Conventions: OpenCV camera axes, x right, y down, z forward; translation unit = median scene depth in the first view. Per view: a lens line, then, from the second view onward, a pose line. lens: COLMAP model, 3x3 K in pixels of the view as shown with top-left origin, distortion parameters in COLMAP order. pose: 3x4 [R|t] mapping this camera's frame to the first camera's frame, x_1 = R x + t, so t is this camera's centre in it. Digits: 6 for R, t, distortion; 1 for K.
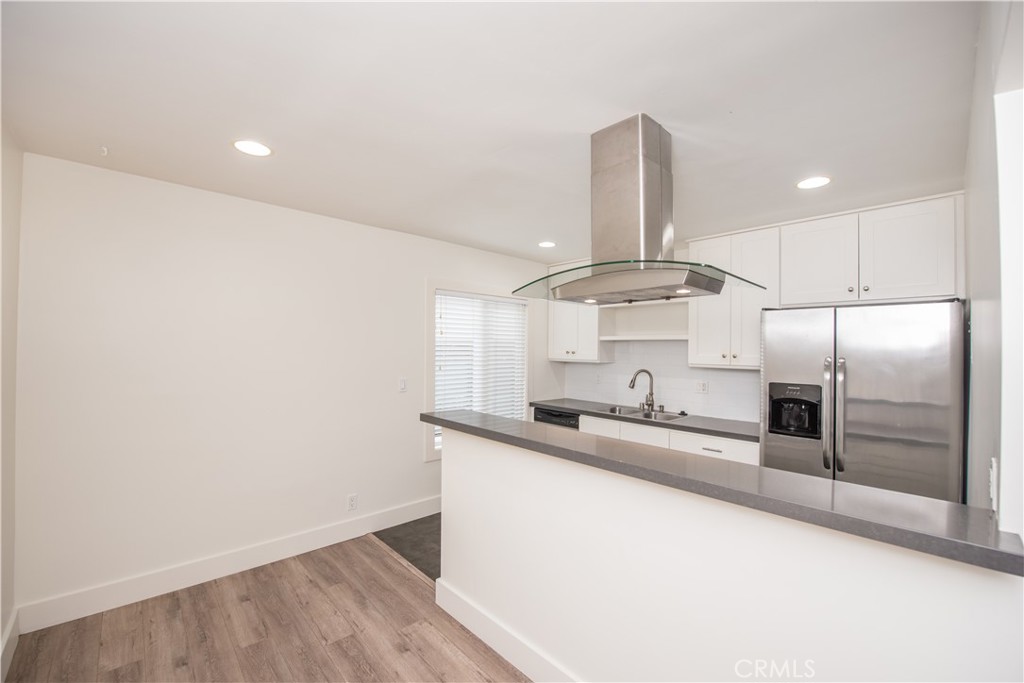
lens RADIAL K [[411.2, 0, 513.4], [0, 411.2, 343.2], [0, 0, 1]] dist [-0.018135, -0.000706]
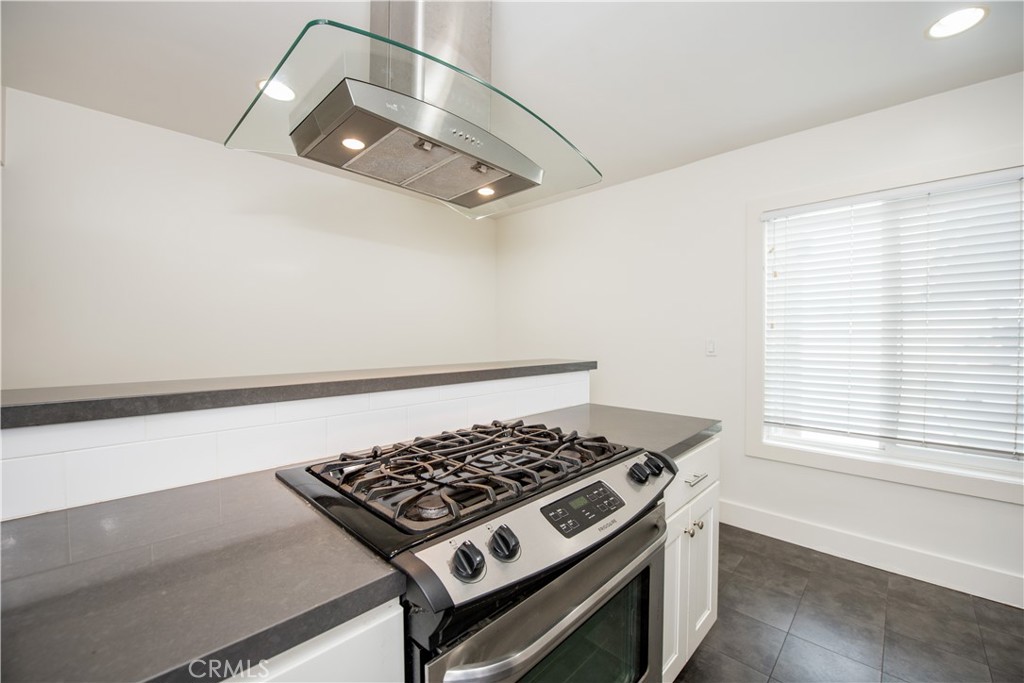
lens RADIAL K [[417.5, 0, 509.7], [0, 417.5, 342.7], [0, 0, 1]] dist [-0.017734, -0.000372]
pose [[0.037895, 0.003713, -0.999275, 0.505159], [0.013542, 0.999899, 0.004229, 0.081132], [0.999190, -0.013692, 0.037841, 0.561118]]
